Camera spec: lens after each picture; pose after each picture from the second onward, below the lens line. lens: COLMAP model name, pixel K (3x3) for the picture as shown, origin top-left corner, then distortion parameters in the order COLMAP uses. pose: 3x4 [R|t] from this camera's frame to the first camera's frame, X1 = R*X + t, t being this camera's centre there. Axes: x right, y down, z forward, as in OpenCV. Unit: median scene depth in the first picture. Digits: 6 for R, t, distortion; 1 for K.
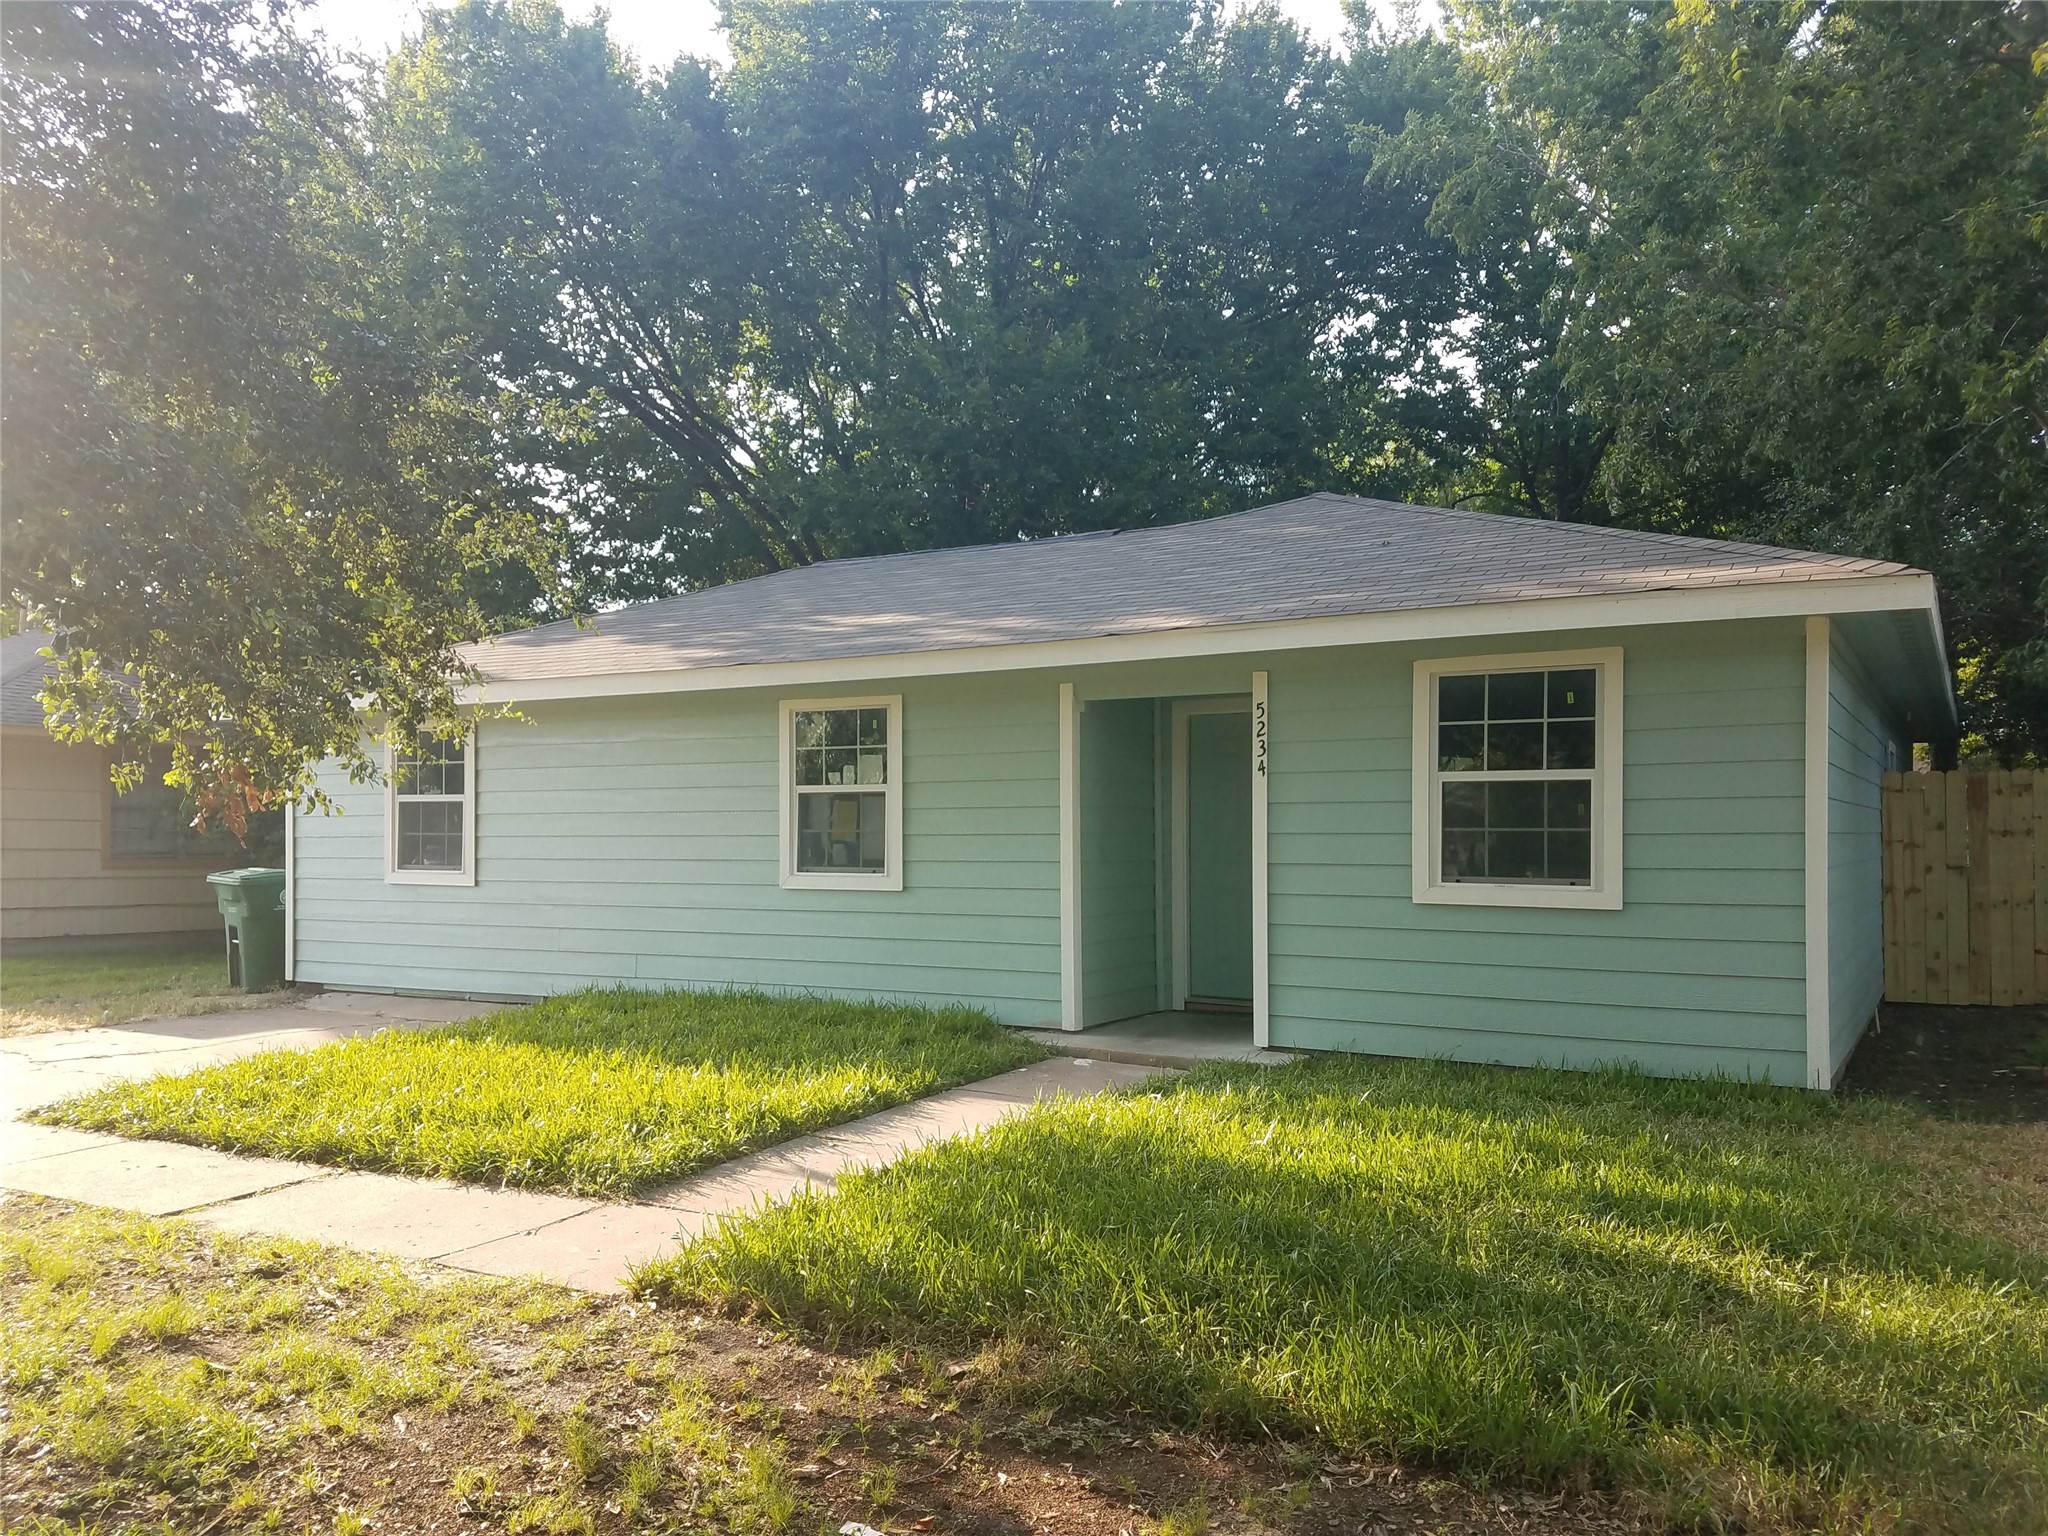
lens RADIAL K [[1528.9, 0, 1020.0], [0, 1528.9, 852.5], [0, 0, 1]] dist [0.183066, -0.261202]
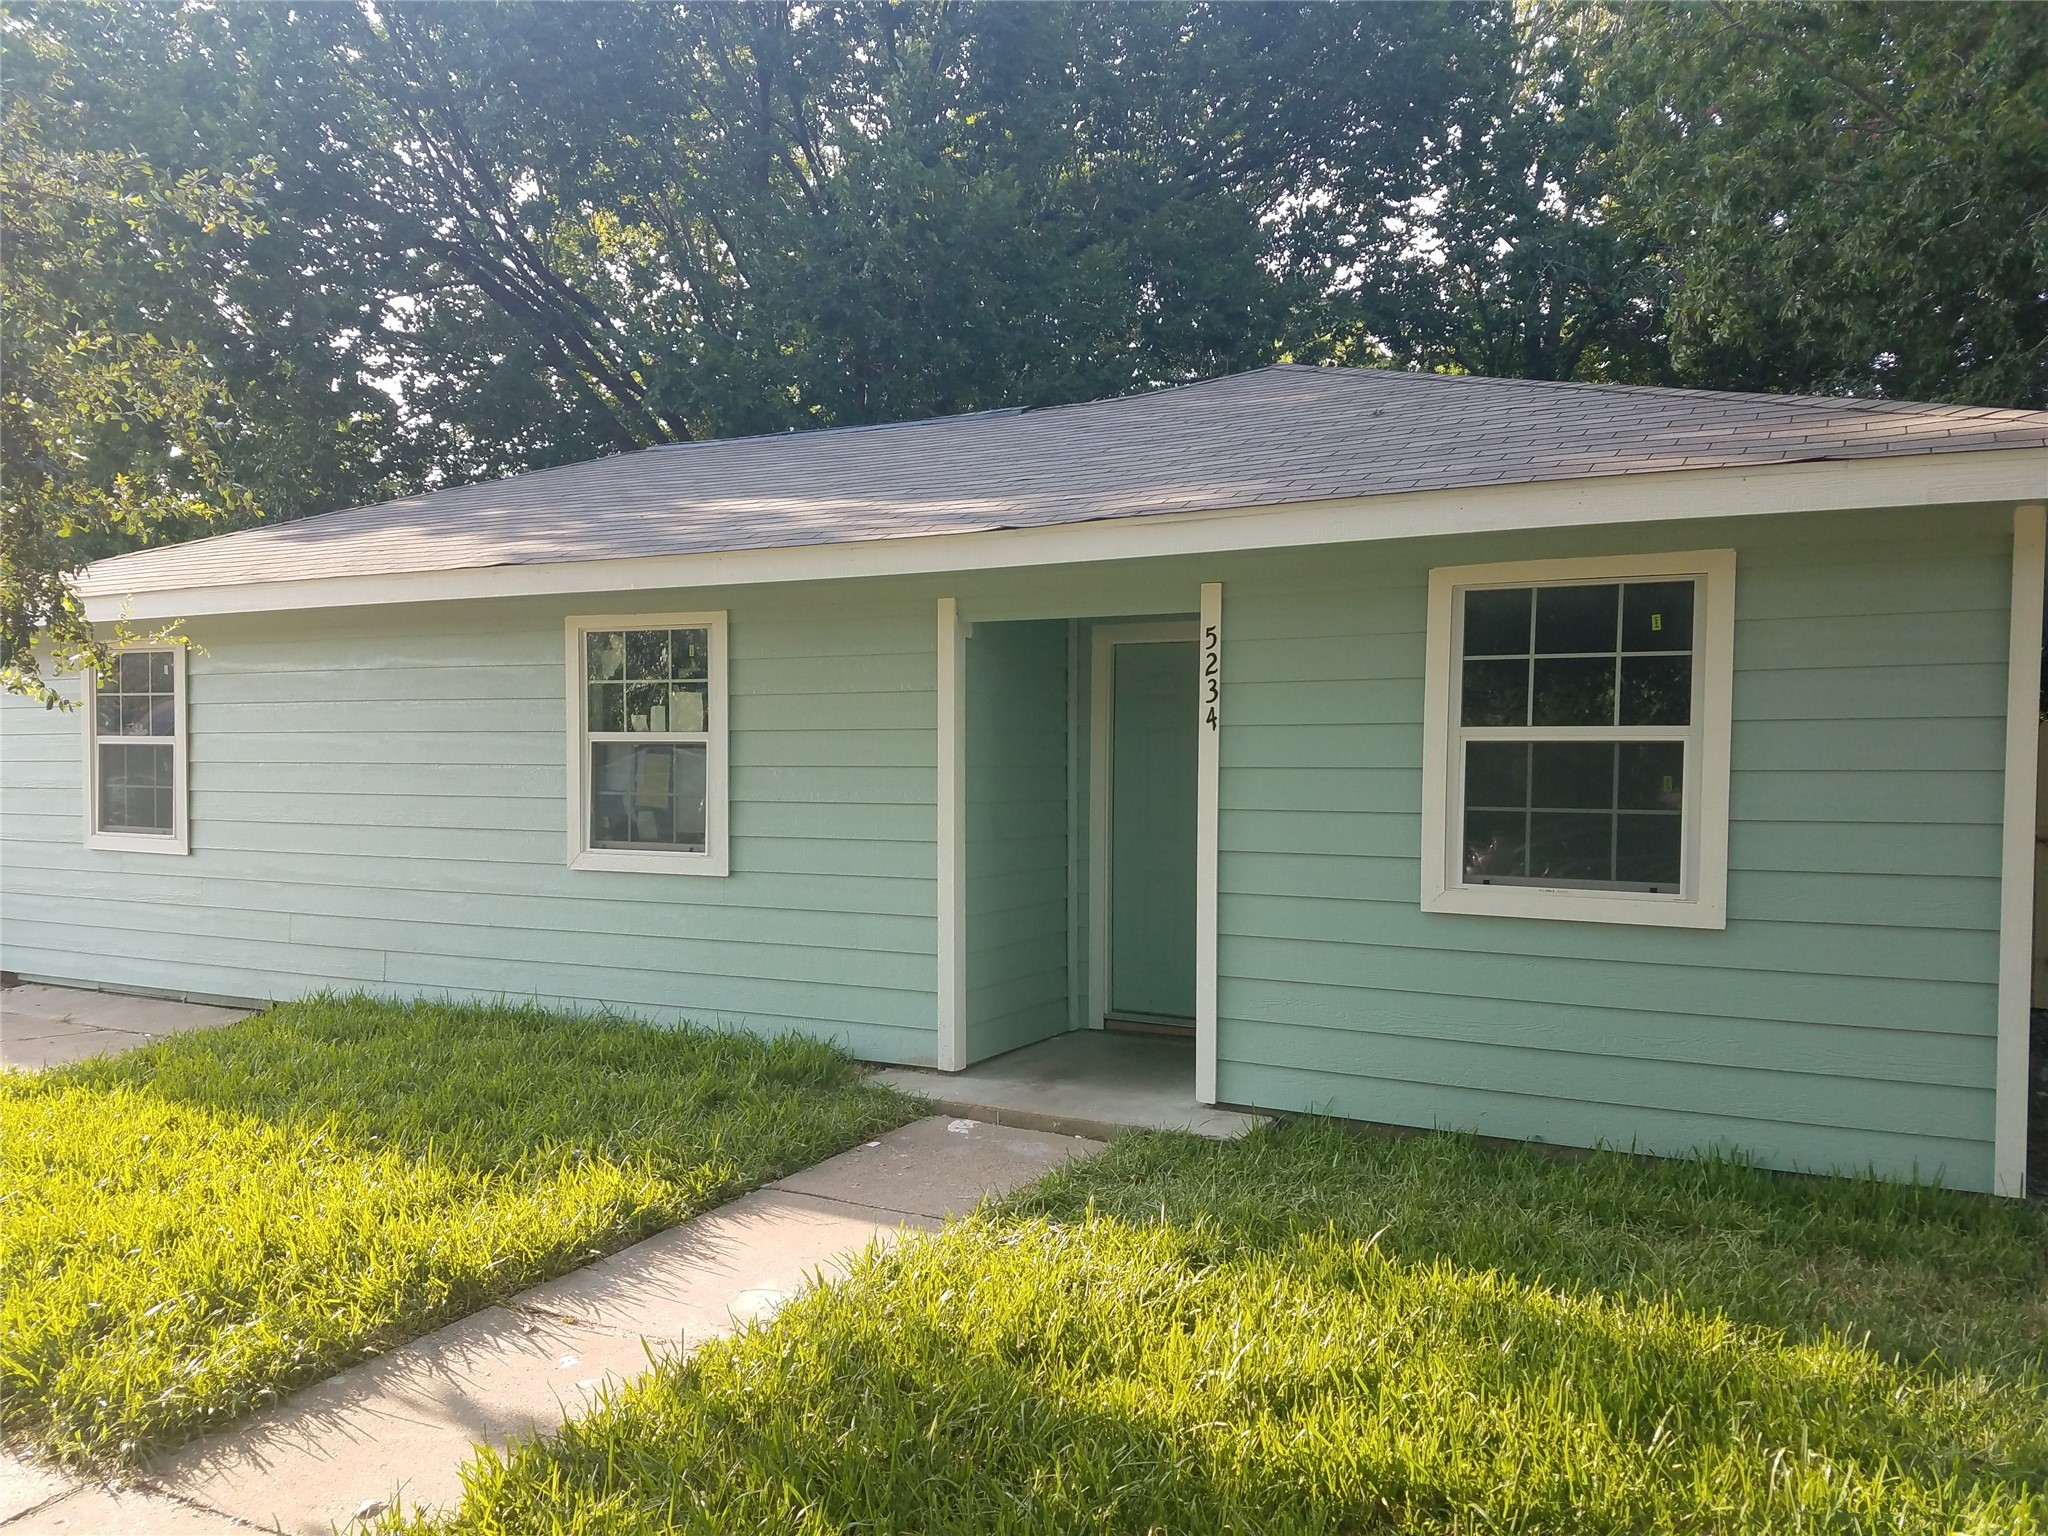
lens RADIAL K [[1528.9, 0, 1020.0], [0, 1528.9, 852.5], [0, 0, 1]] dist [0.183066, -0.261202]
pose [[0.998894, 0.004344, 0.046828, 0.031514], [-0.006425, 0.998994, 0.044375, -0.021712], [-0.046588, -0.044627, 0.997917, 0.260667]]
